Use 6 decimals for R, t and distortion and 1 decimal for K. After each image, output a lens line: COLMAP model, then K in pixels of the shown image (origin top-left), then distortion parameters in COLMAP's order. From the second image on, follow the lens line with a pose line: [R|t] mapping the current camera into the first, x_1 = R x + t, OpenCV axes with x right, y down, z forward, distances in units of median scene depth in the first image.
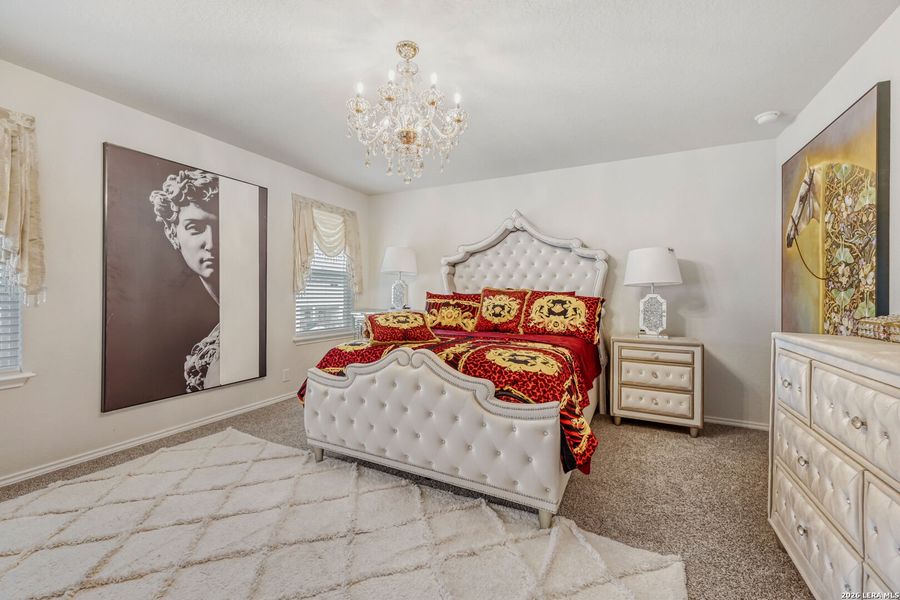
lens RADIAL K [[360.0, 0, 448.5], [0, 360.0, 296.5], [0, 0, 1]] dist [-0.003190, -0.000088]
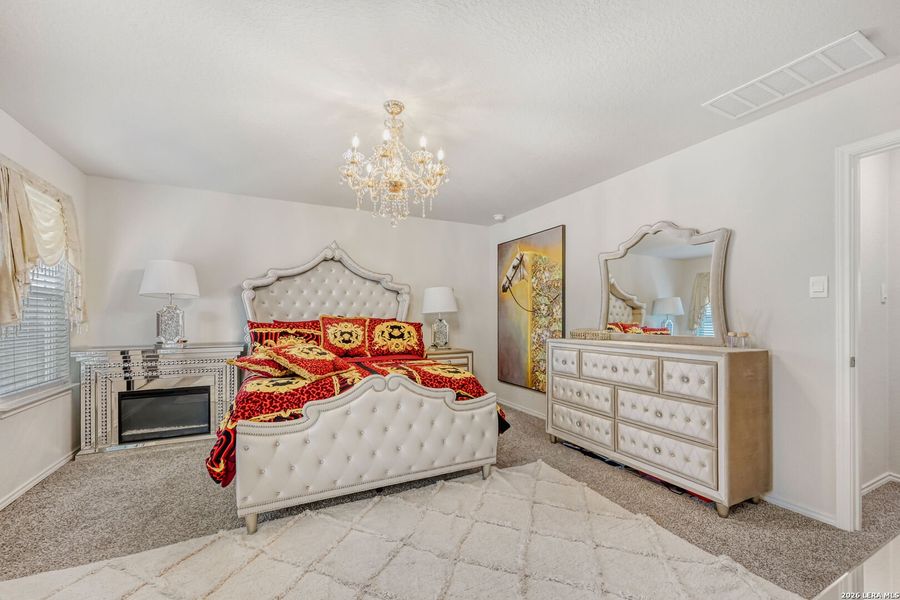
lens RADIAL K [[366.6, 0, 450.8], [0, 366.6, 322.7], [0, 0, 1]] dist [-0.002282, -0.000124]
pose [[0.596994, -0.023683, 0.801896, -0.584916], [0.013446, 0.999719, 0.019515, -0.022433], [-0.802133, -0.000868, 0.597145, 0.109198]]
